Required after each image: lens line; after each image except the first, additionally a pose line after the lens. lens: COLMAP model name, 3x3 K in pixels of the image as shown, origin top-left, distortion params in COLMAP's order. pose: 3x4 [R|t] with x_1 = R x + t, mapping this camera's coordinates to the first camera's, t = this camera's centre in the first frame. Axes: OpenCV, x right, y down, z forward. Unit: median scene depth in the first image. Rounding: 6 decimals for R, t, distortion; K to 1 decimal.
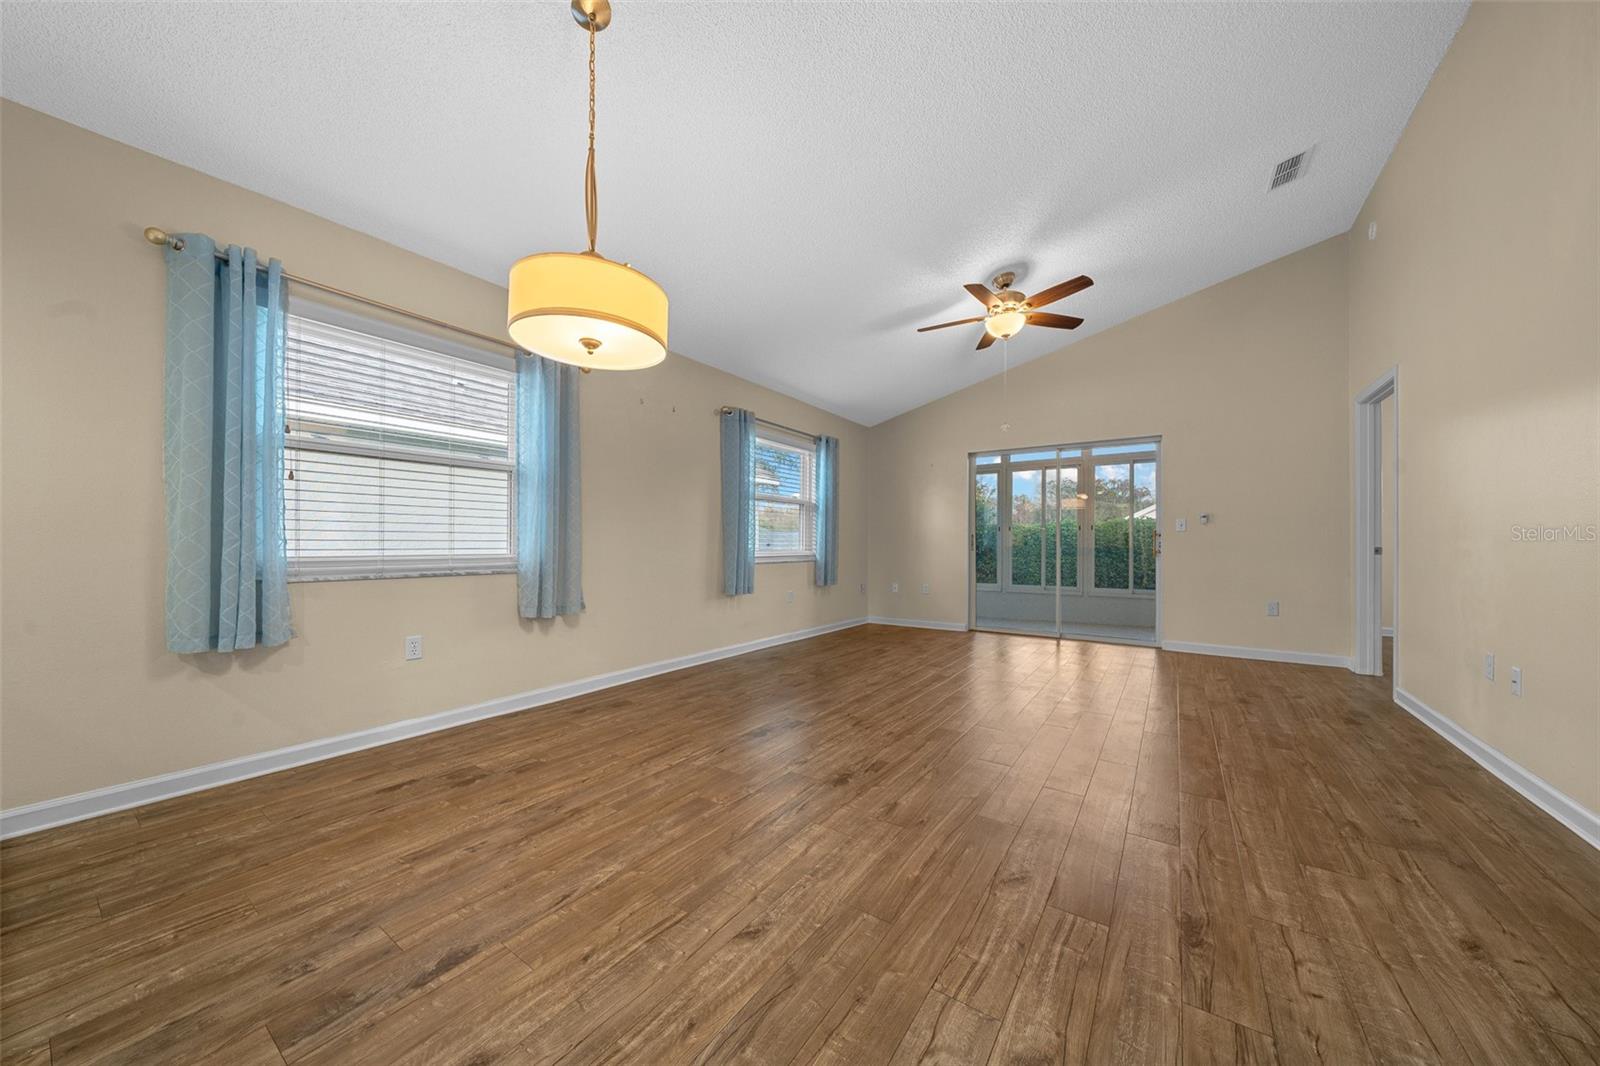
lens RADIAL K [[548.1, 0, 801.9], [0, 548.1, 547.6], [0, 0, 1]] dist [-0.006020, 0.000173]
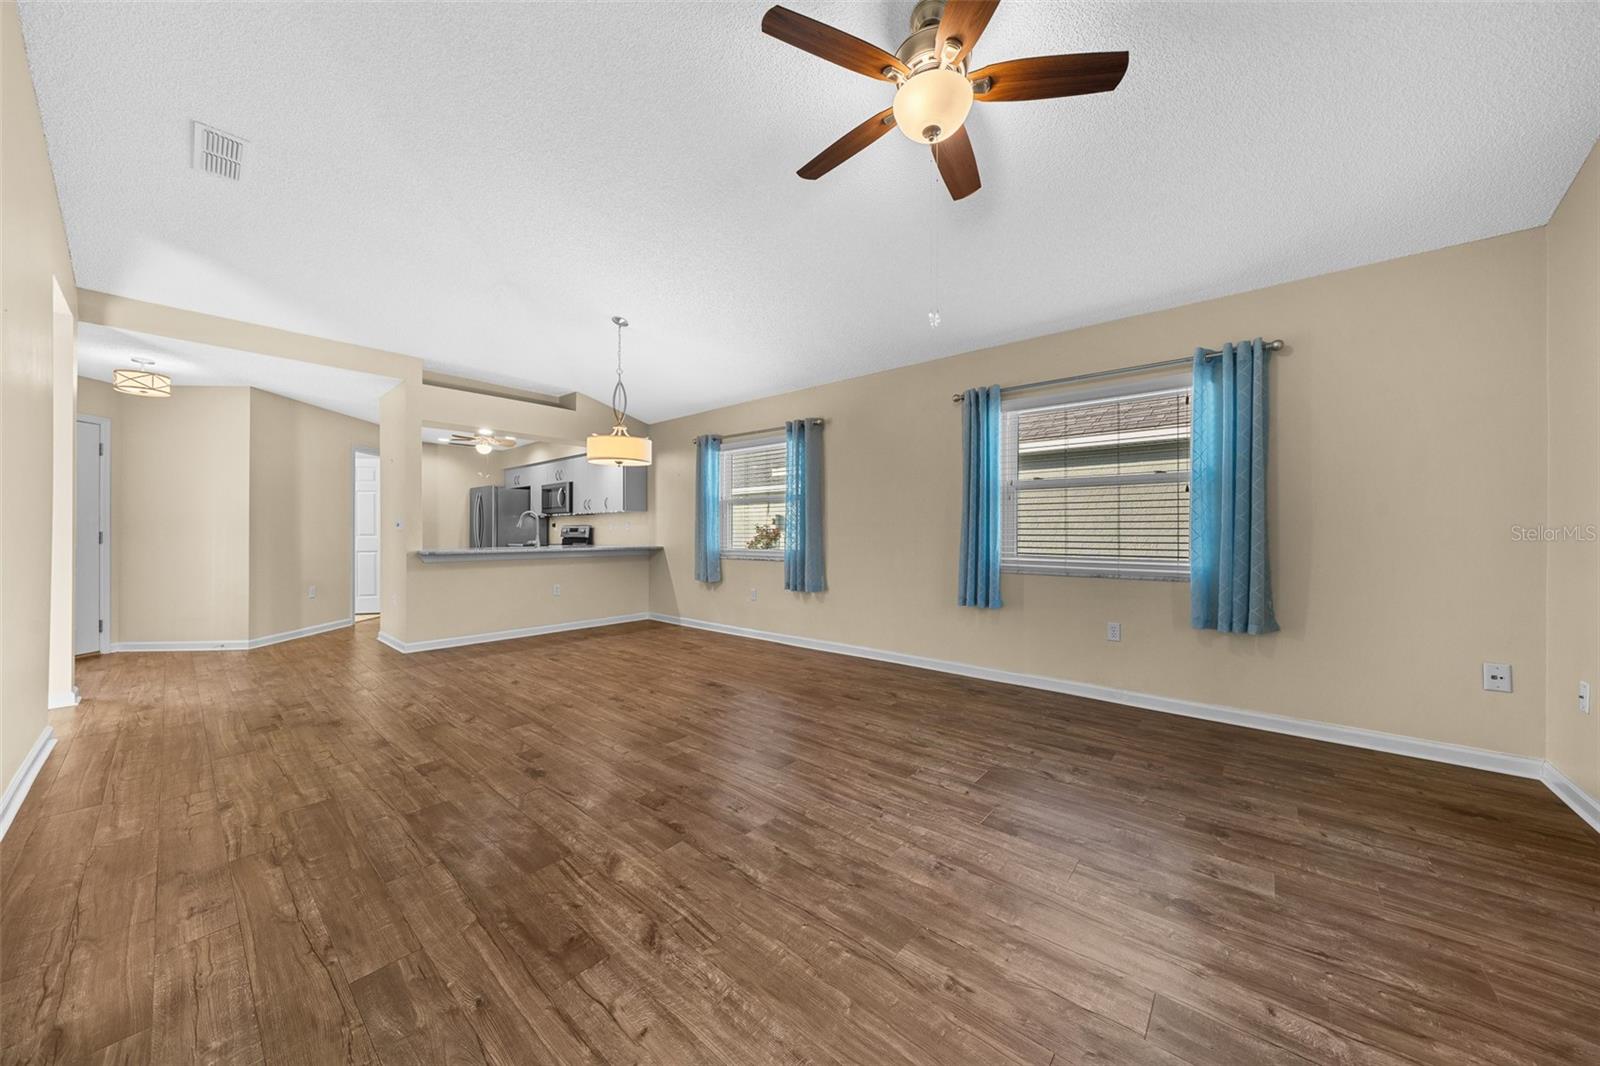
lens RADIAL K [[541.3, 0, 798.1], [0, 541.3, 532.9], [0, 0, 1]] dist [-0.005459, 0.000048]
pose [[-0.108428, -0.004043, -0.994096, 1.875342], [-0.008468, 0.999959, -0.003143, -0.060590], [0.994068, 0.008077, -0.108458, 2.028282]]
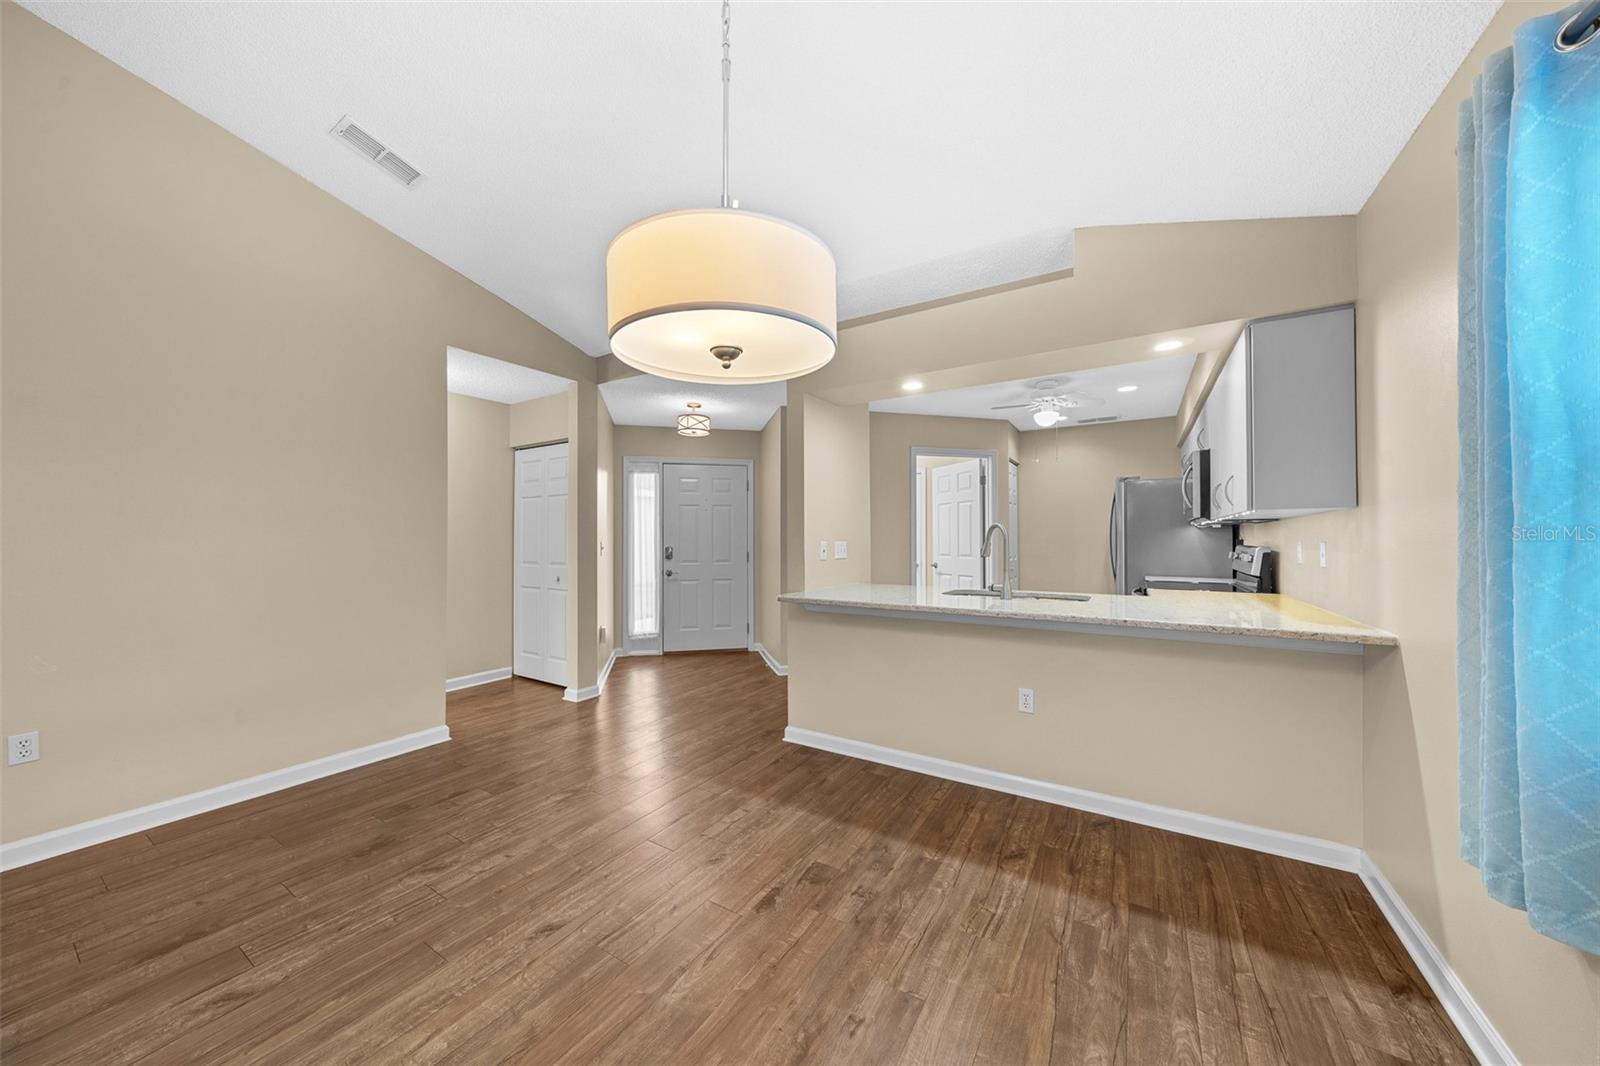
lens RADIAL K [[541.3, 0, 798.1], [0, 541.3, 532.9], [0, 0, 1]] dist [-0.005459, 0.000048]
pose [[-0.998974, -0.003815, -0.045129, -0.444791], [-0.003717, 0.999991, -0.002247, -0.153581], [0.045137, -0.002077, -0.998979, 1.660151]]
